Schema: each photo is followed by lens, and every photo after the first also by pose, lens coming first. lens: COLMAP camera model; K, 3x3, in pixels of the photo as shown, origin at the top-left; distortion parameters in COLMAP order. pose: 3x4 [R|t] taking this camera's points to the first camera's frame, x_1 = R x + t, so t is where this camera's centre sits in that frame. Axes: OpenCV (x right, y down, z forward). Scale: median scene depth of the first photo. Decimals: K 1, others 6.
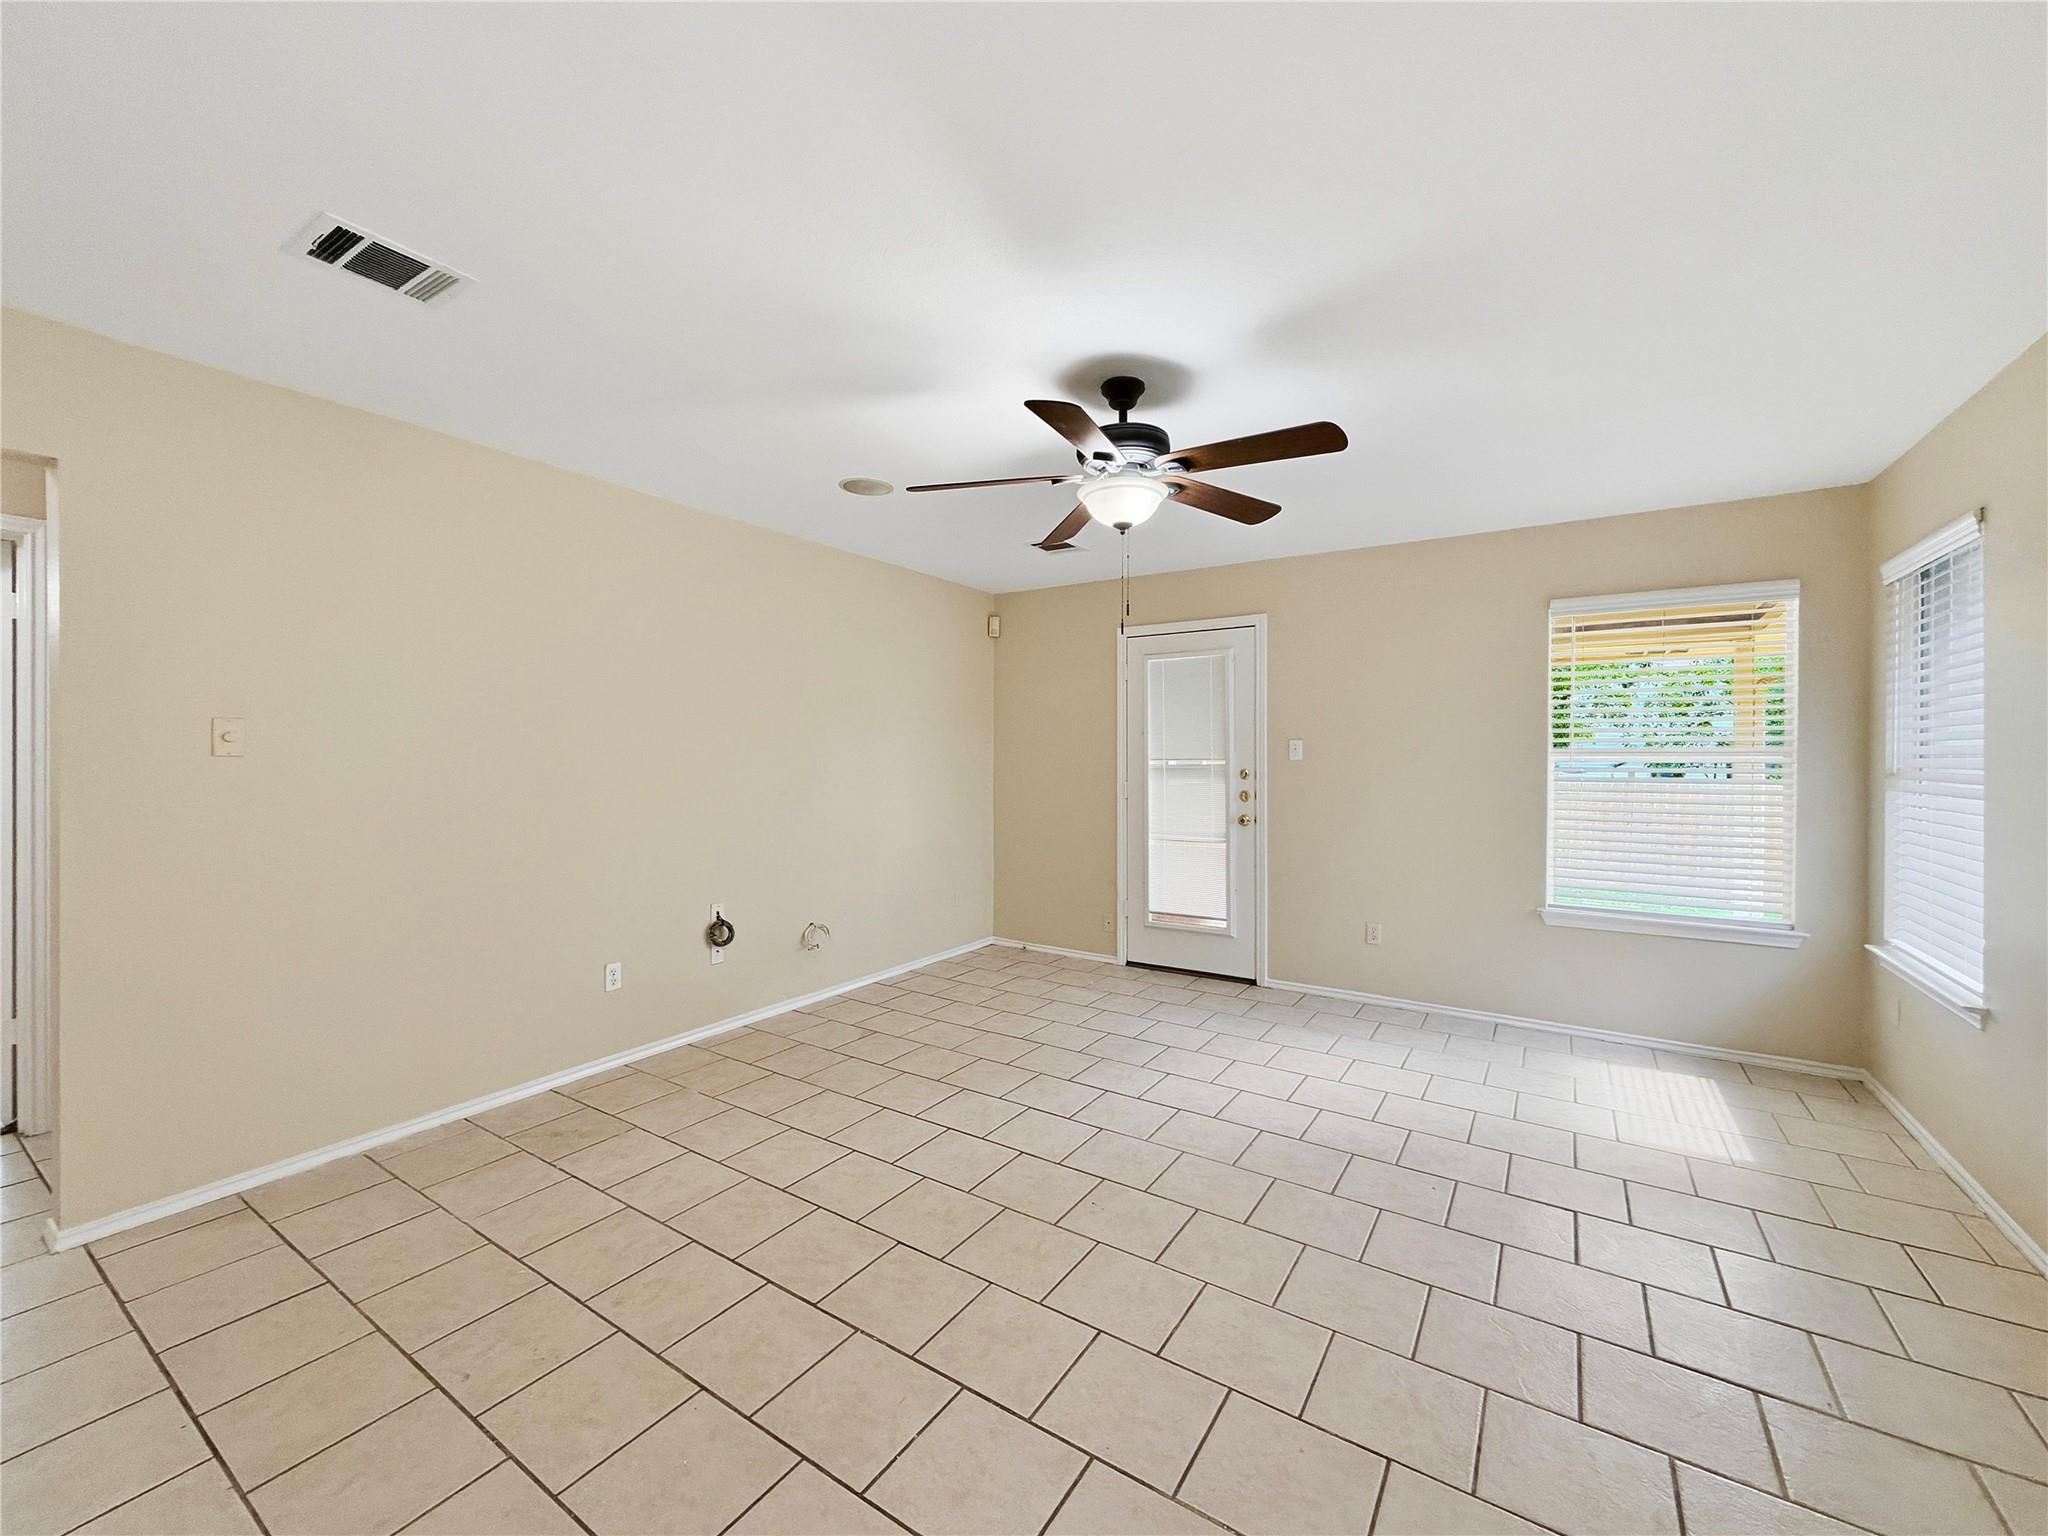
lens RADIAL K [[835.0, 0, 1017.0], [0, 835.0, 761.1], [0, 0, 1]] dist [0.000366, 0.000305]
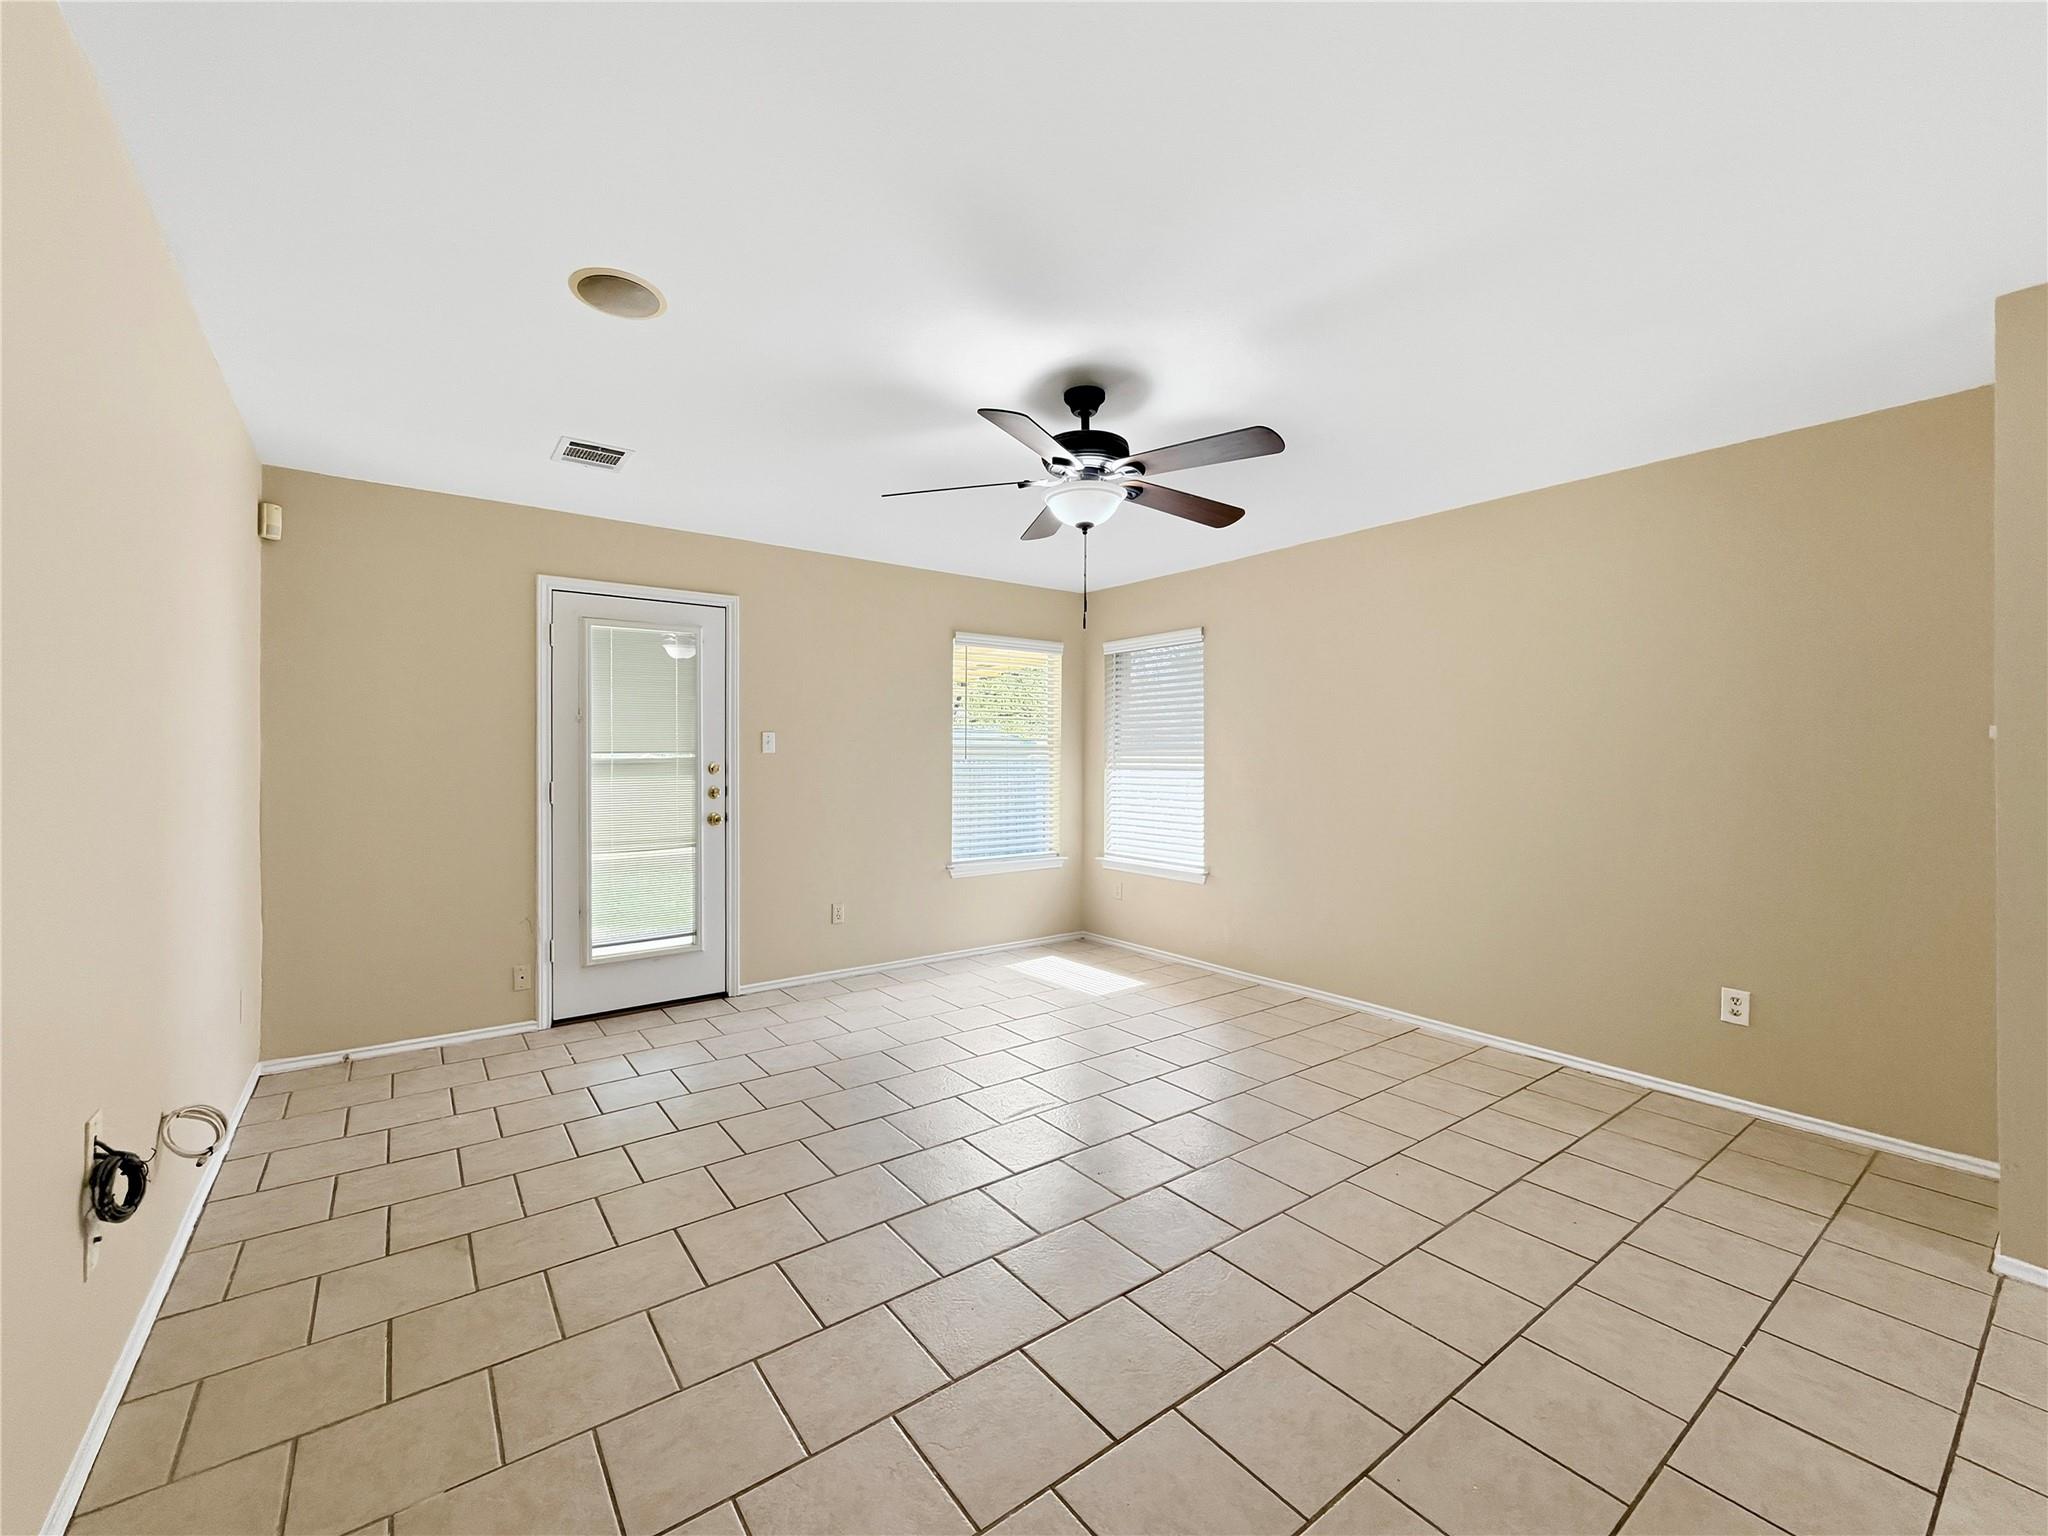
lens RADIAL K [[835.0, 0, 1023.4], [0, 835.0, 754.4], [0, 0, 1]] dist [0.000366, 0.000305]
pose [[0.334234, 0.003334, 0.942484, -0.470205], [0.008134, 0.999946, -0.006422, 0.008912], [-0.942455, 0.009813, 0.334188, 0.378500]]
